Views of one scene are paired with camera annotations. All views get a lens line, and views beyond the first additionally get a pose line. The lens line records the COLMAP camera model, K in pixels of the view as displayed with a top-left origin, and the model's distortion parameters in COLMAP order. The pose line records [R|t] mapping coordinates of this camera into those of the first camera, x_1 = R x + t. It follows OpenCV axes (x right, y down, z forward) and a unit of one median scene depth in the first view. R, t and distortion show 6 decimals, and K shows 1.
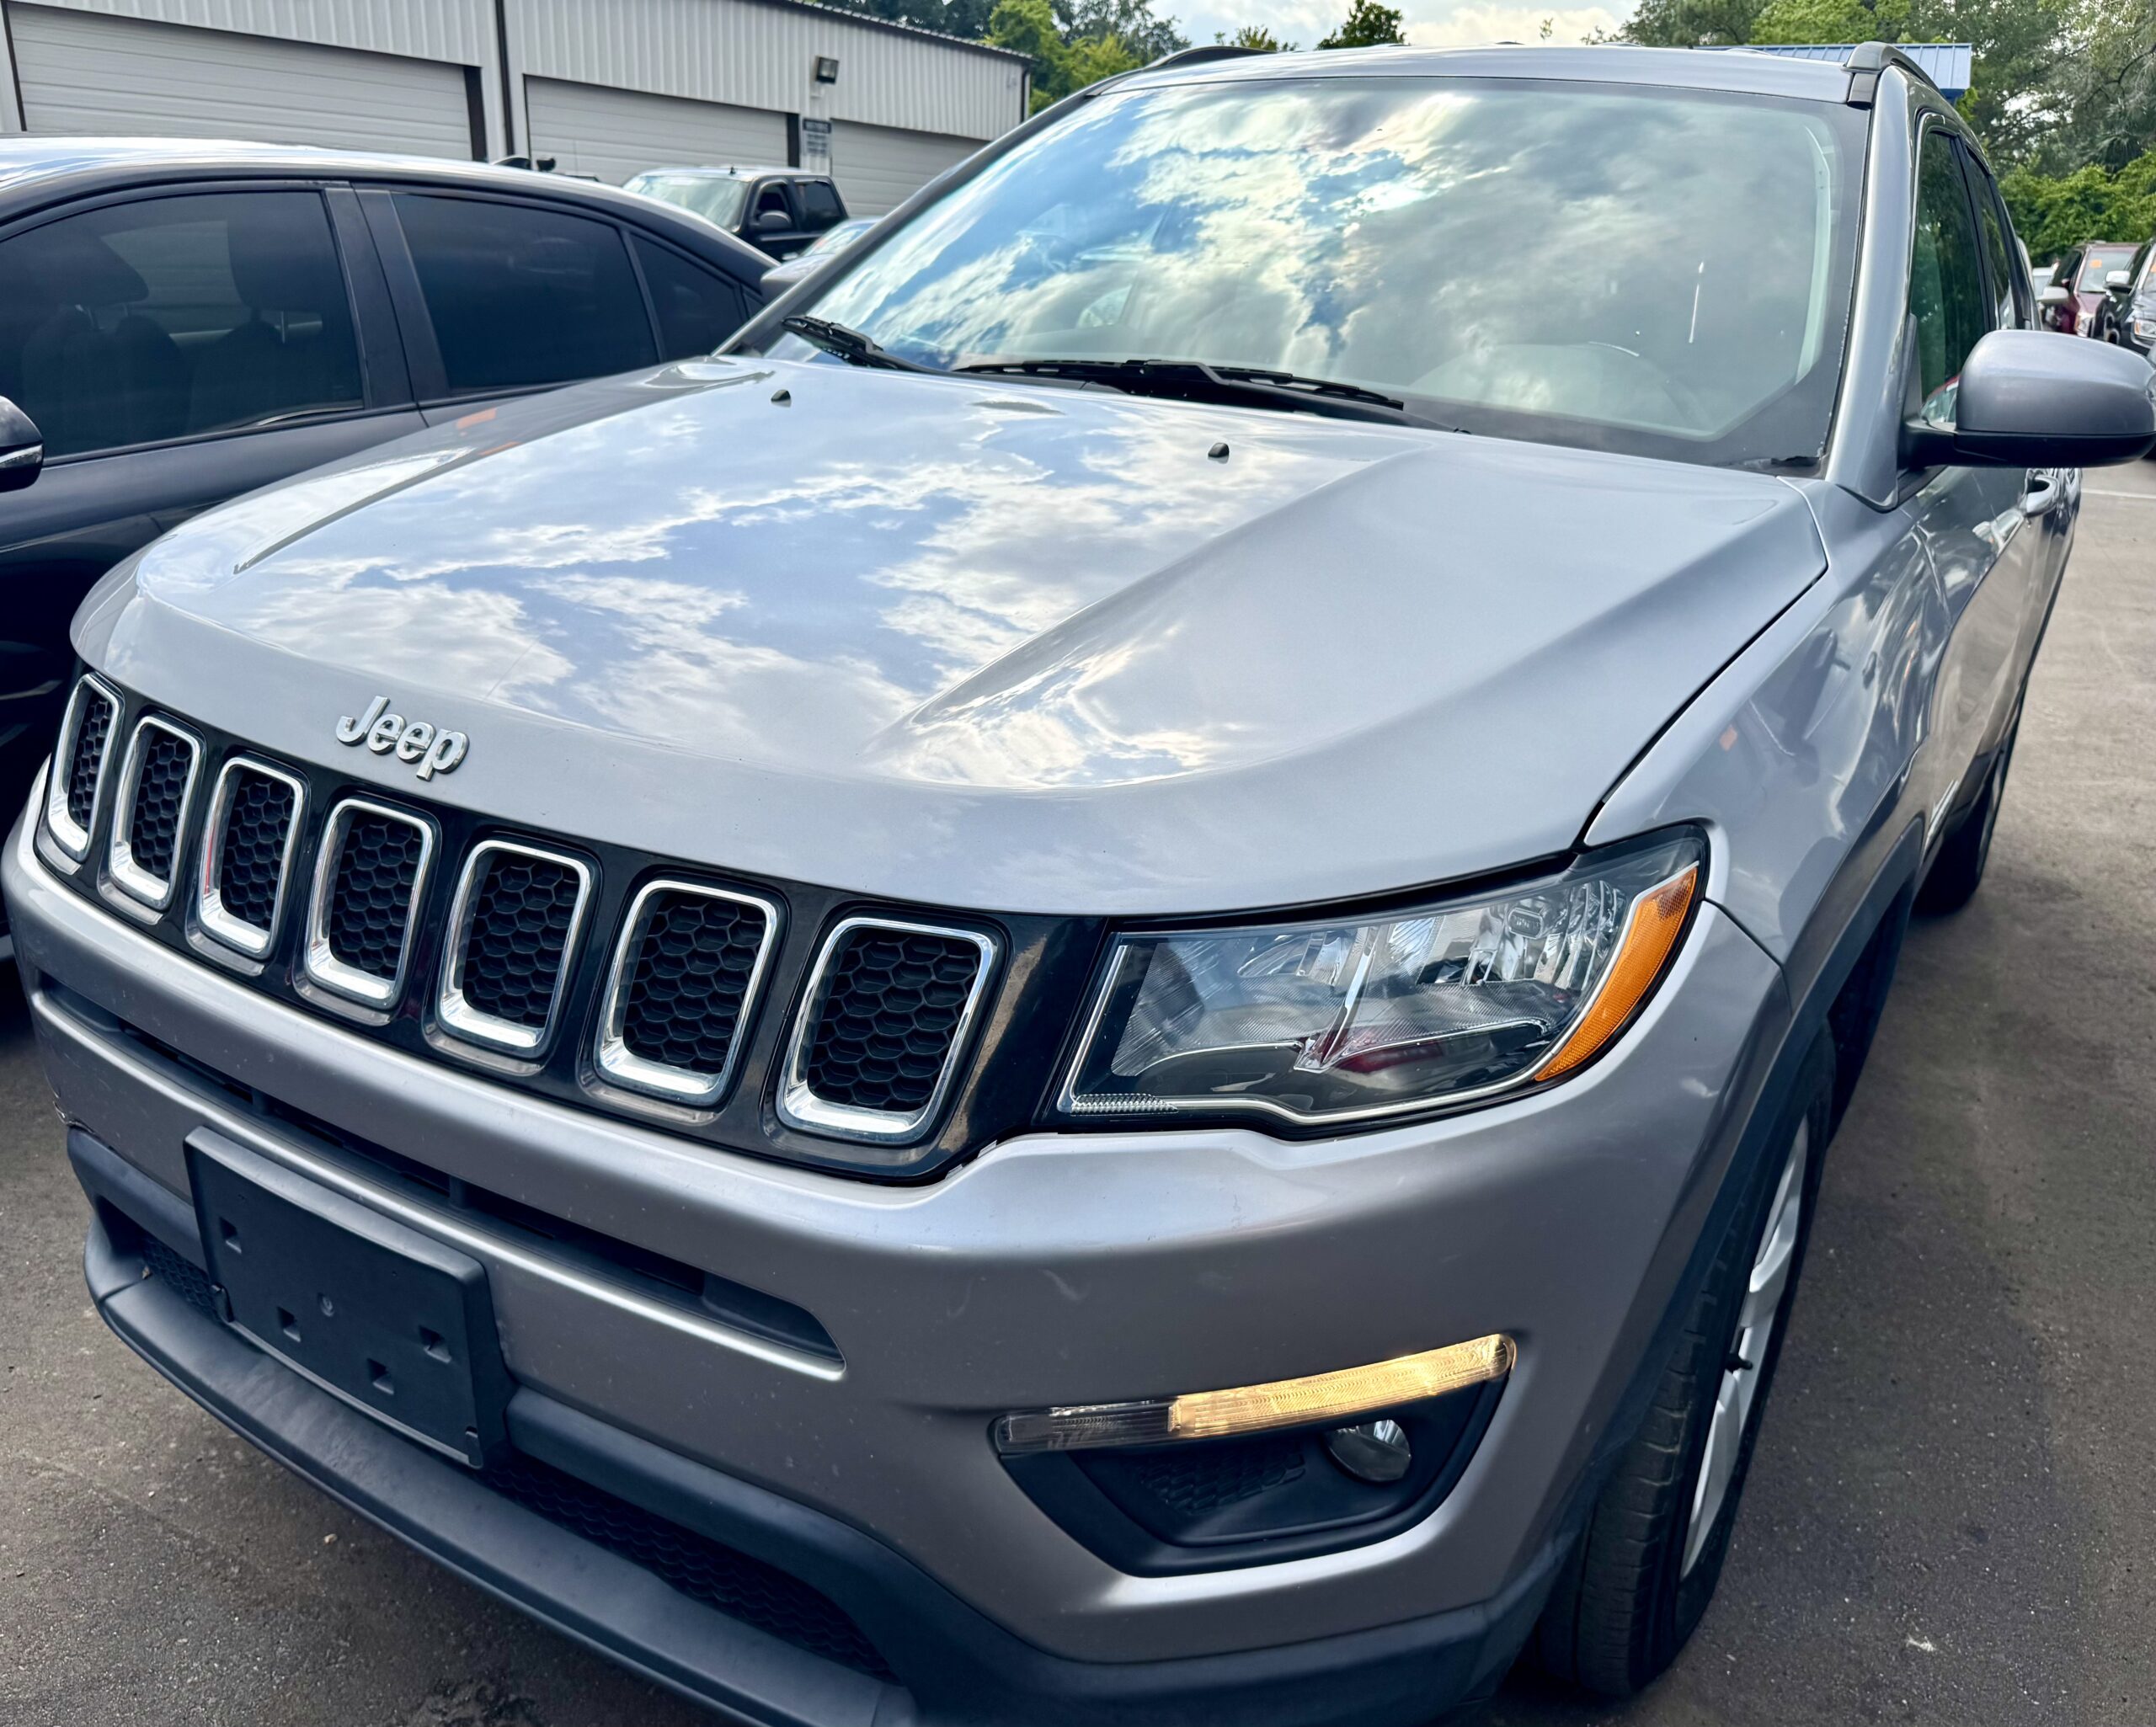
lens RADIAL K [[1932.9, 0, 1078.0], [0, 1932.9, 863.5], [0, 0, 1]] dist [0.121540, -0.145407]
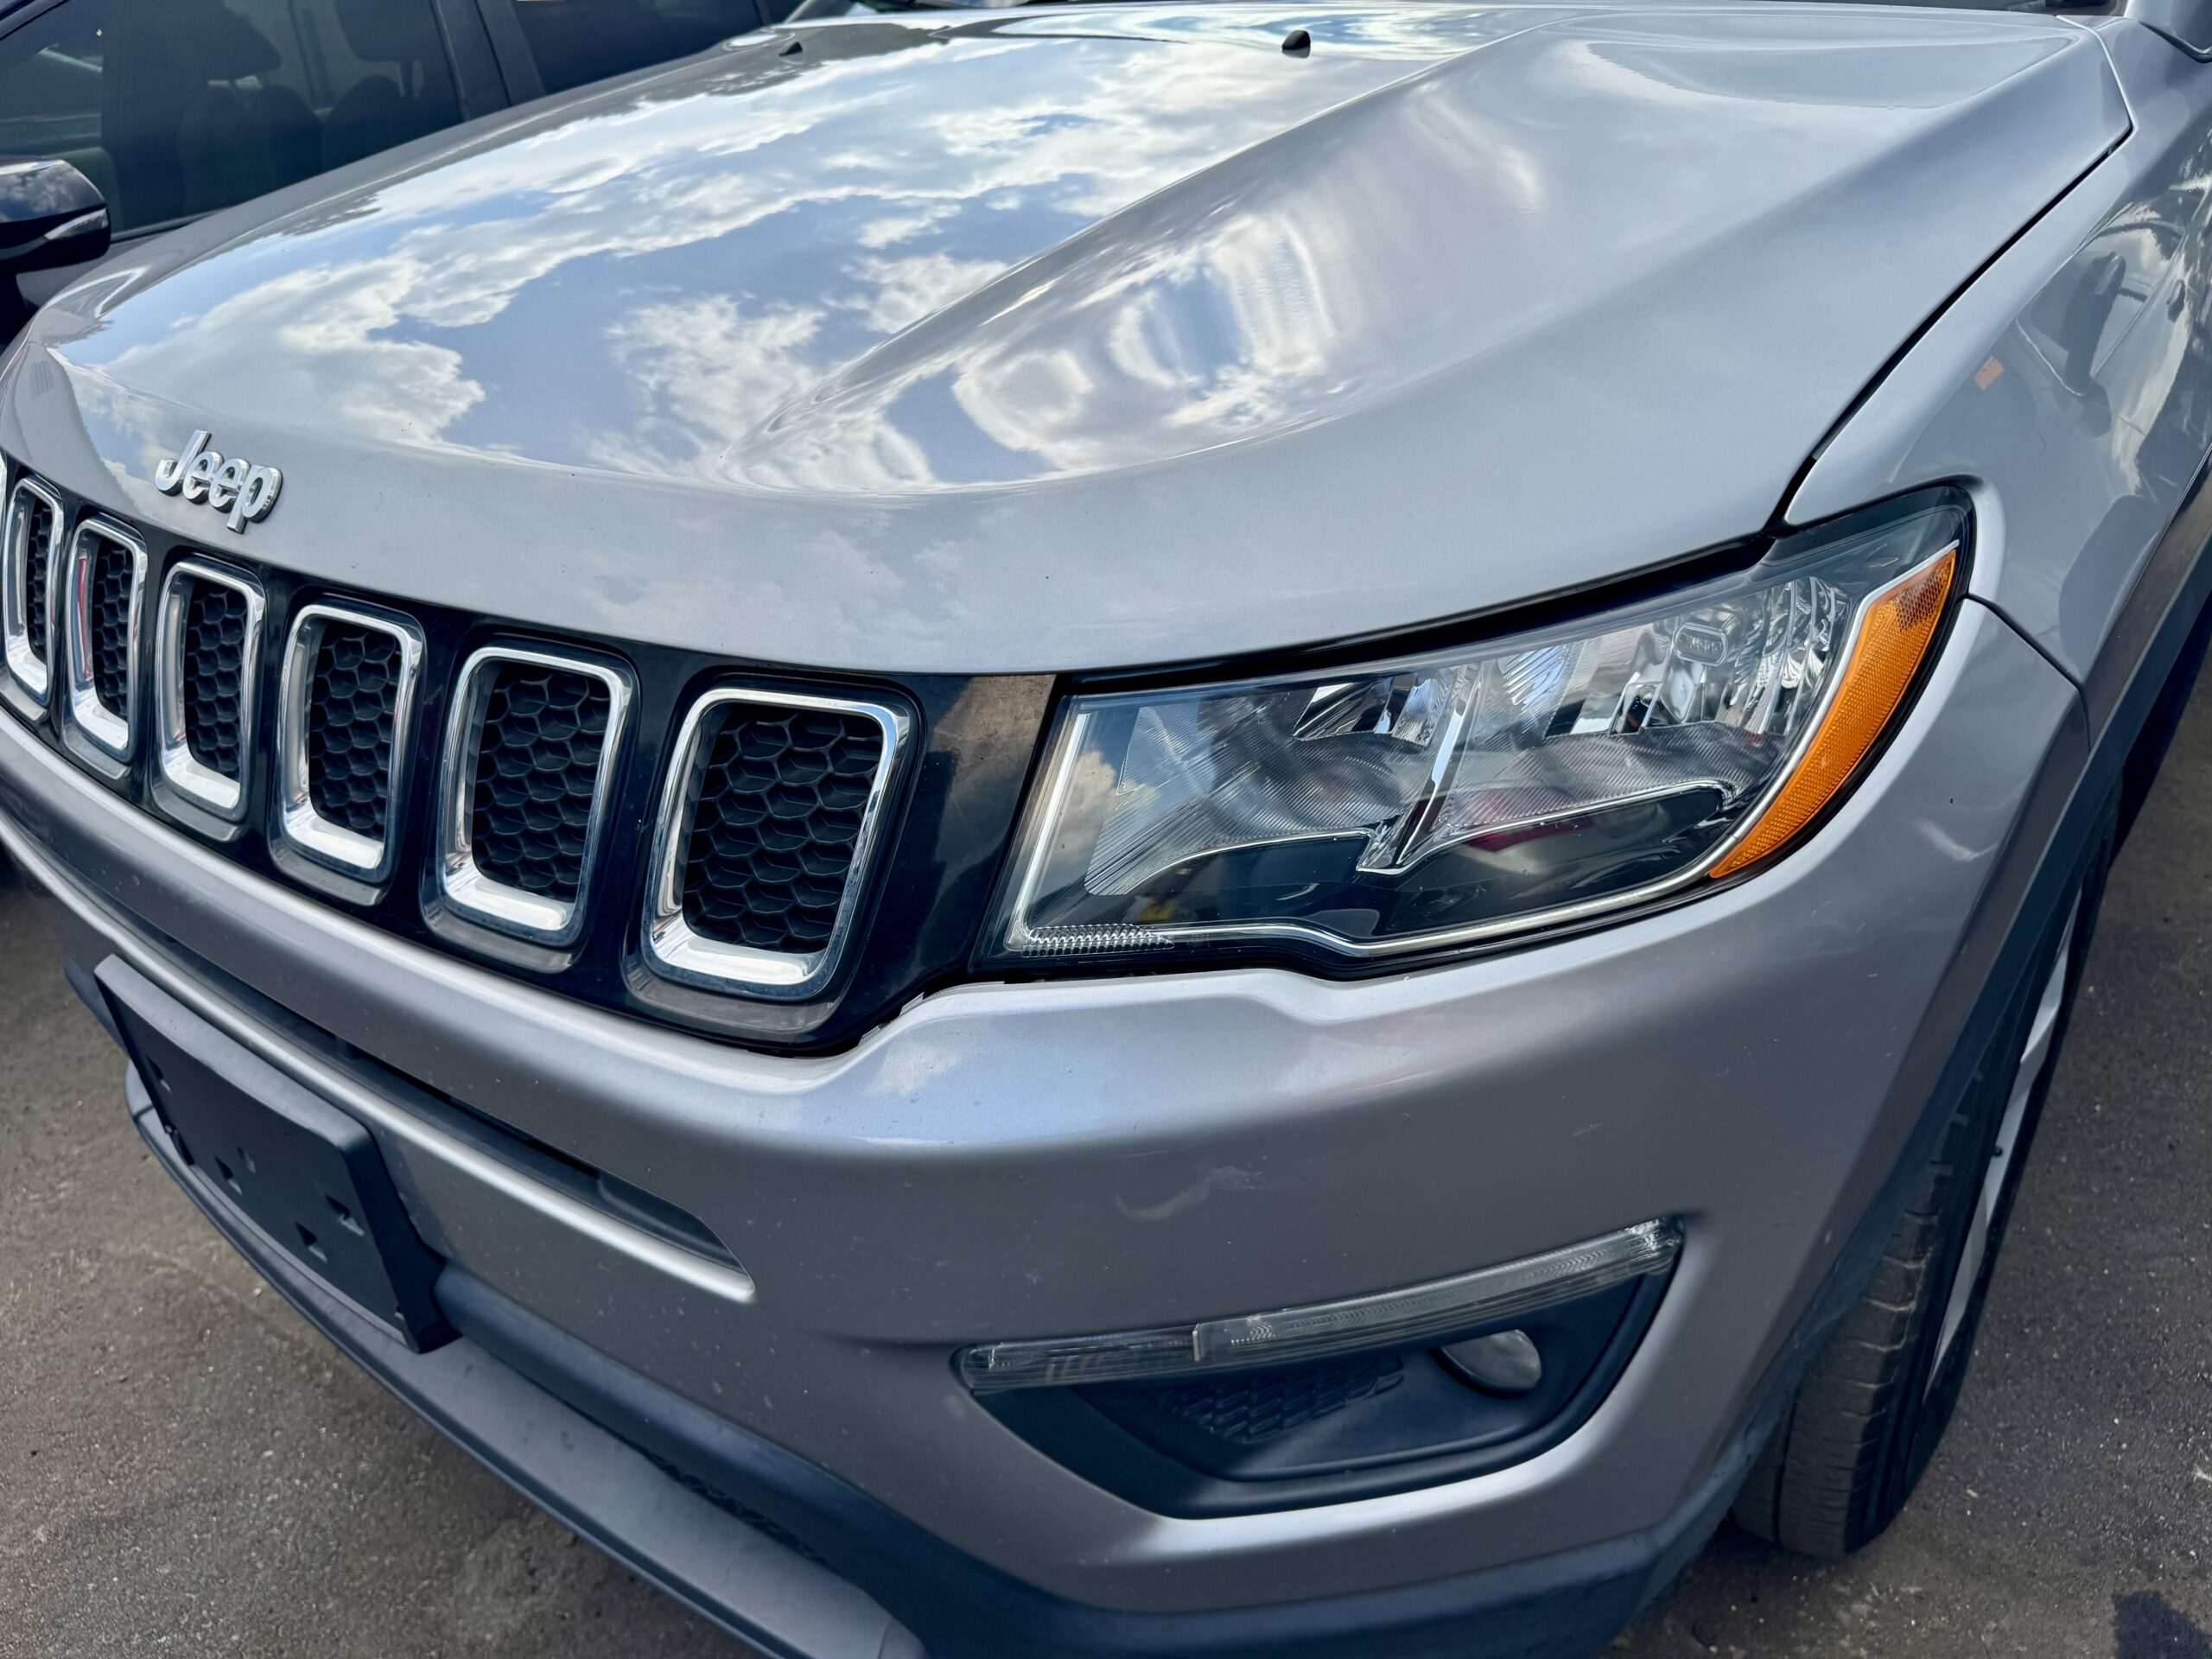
lens RADIAL K [[1719.1, 0, 1091.3], [0, 1719.1, 822.7], [0, 0, 1]] dist [0.036372, -0.029254]
pose [[0.989396, -0.036301, -0.140635, 0.086416], [0.054431, 0.990370, 0.127297, 0.002608], [0.134659, -0.133601, 0.981844, 0.306988]]
